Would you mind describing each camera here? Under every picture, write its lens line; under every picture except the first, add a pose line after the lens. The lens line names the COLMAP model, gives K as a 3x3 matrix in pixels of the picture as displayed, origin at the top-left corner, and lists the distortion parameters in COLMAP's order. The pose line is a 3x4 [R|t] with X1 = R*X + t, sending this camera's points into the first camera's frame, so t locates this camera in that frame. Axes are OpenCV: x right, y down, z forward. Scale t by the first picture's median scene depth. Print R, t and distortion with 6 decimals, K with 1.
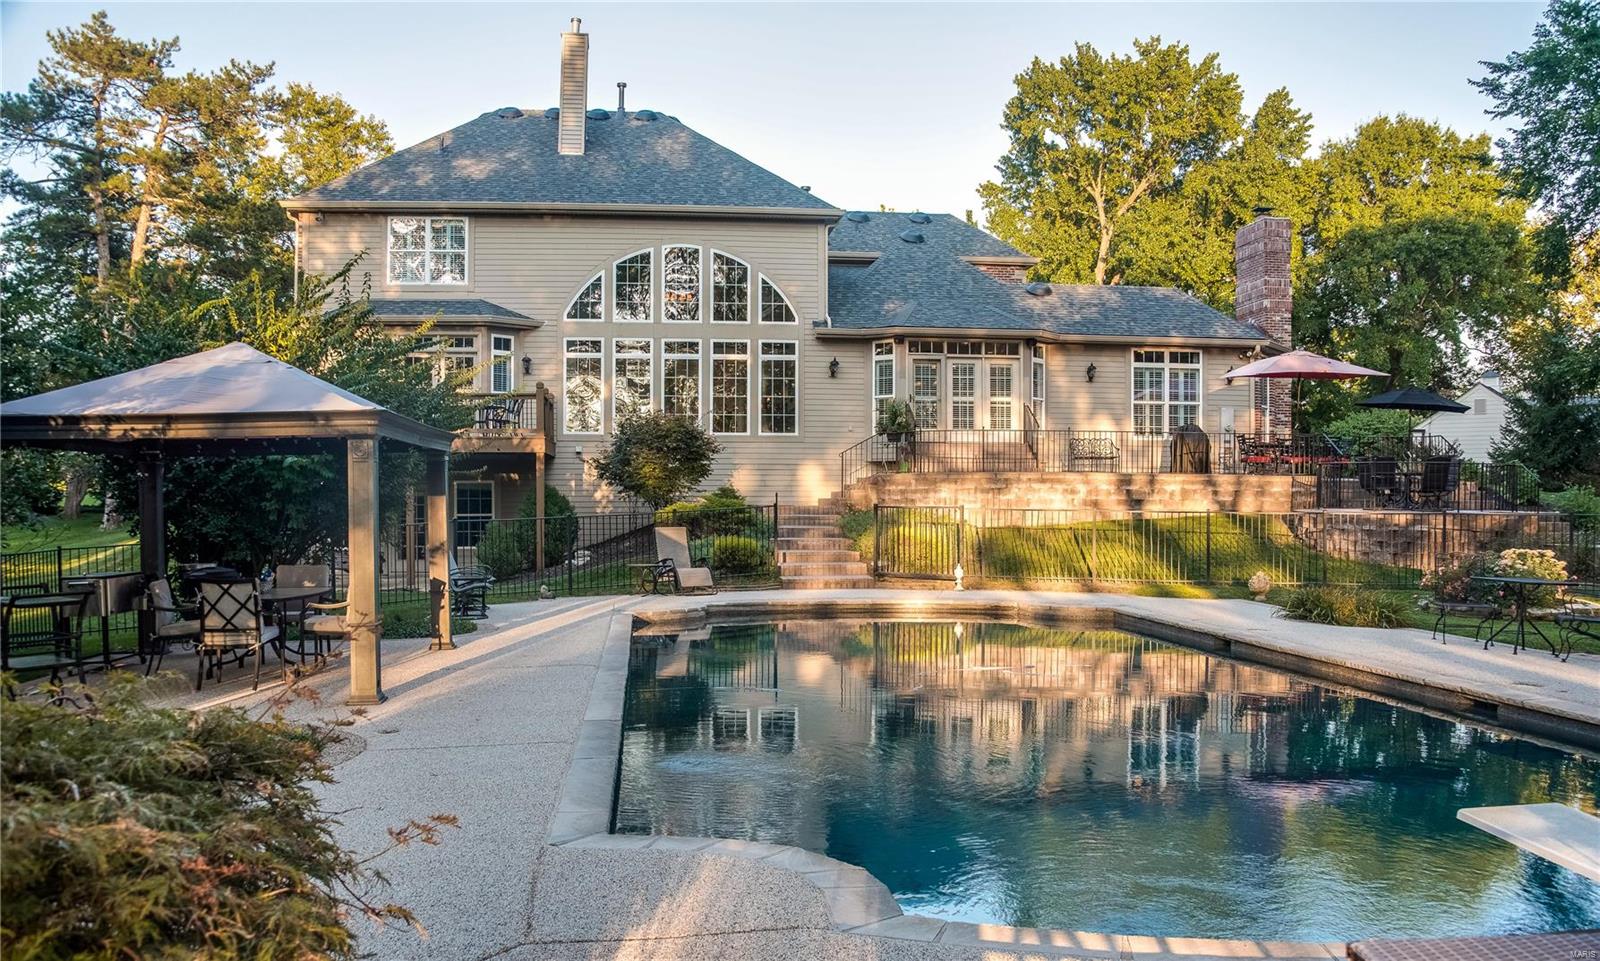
lens RADIAL K [[1276.6, 0, 801.6], [0, 1276.6, 550.4], [0, 0, 1]] dist [-0.145376, 0.060811]
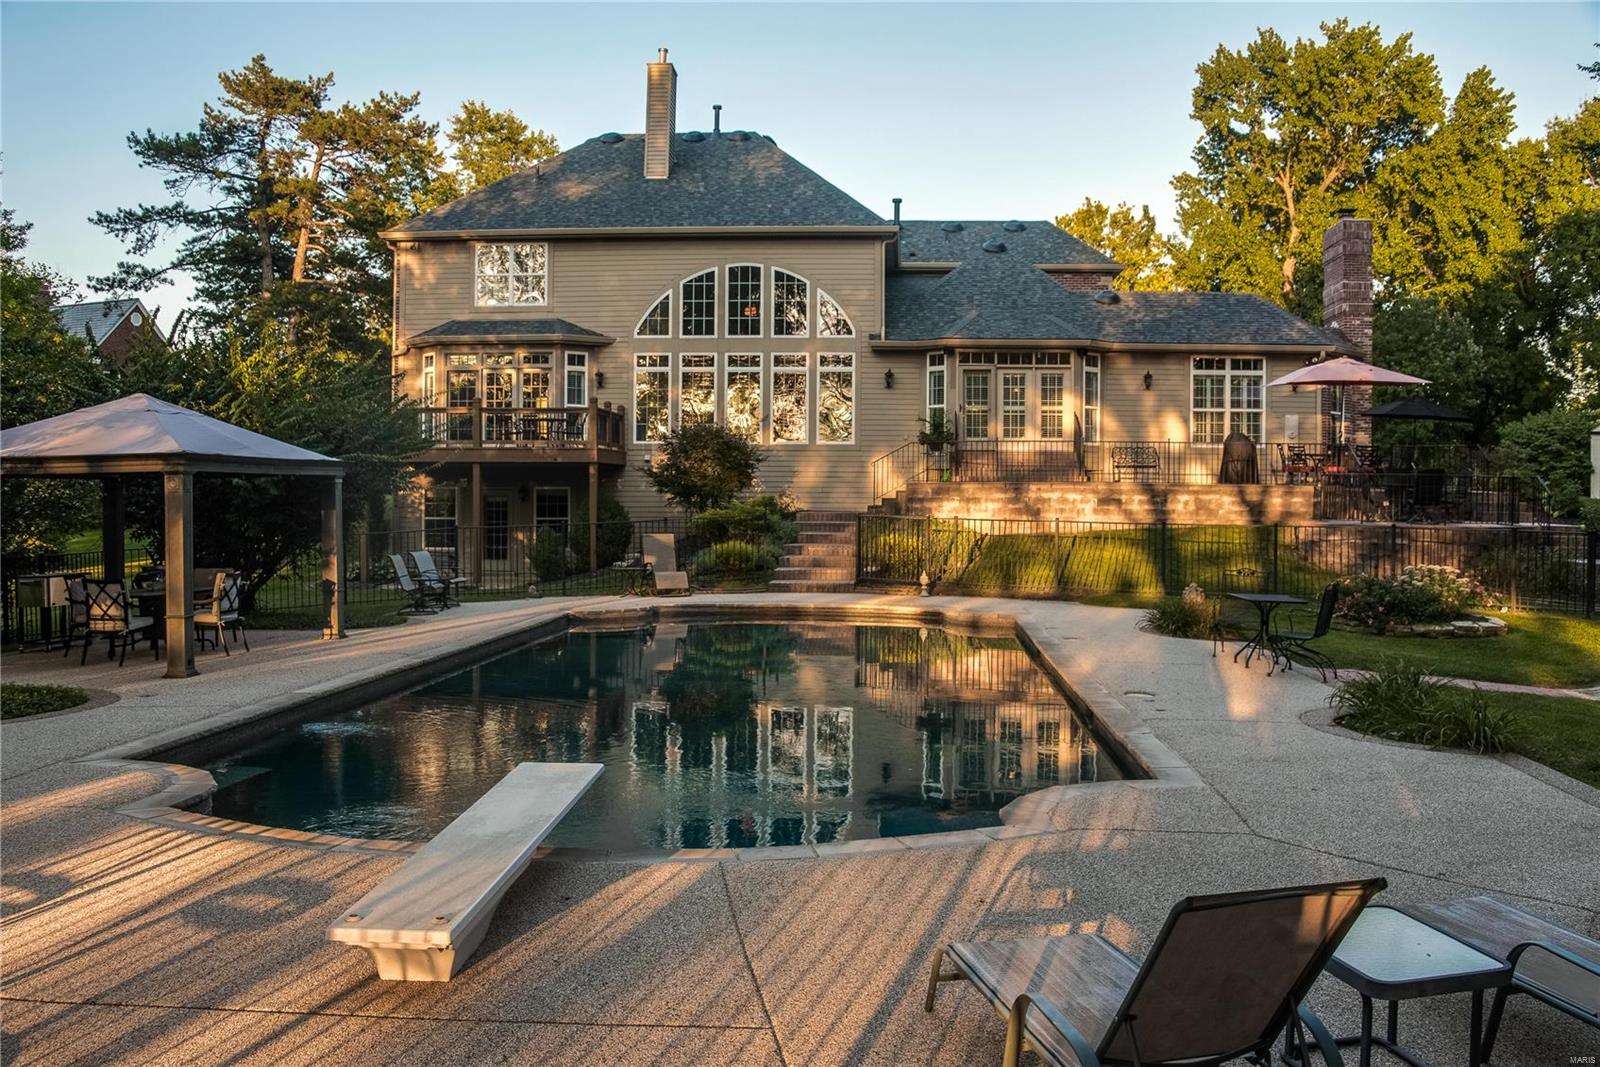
lens RADIAL K [[1289.5, 0, 800.4], [0, 1289.5, 550.9], [0, 0, 1]] dist [-0.141652, 0.060823]
pose [[0.986488, 0.010568, -0.163490, 0.114174], [-0.010372, 0.999944, 0.002052, -0.004253], [0.163502, -0.000329, 0.986543, -0.040877]]
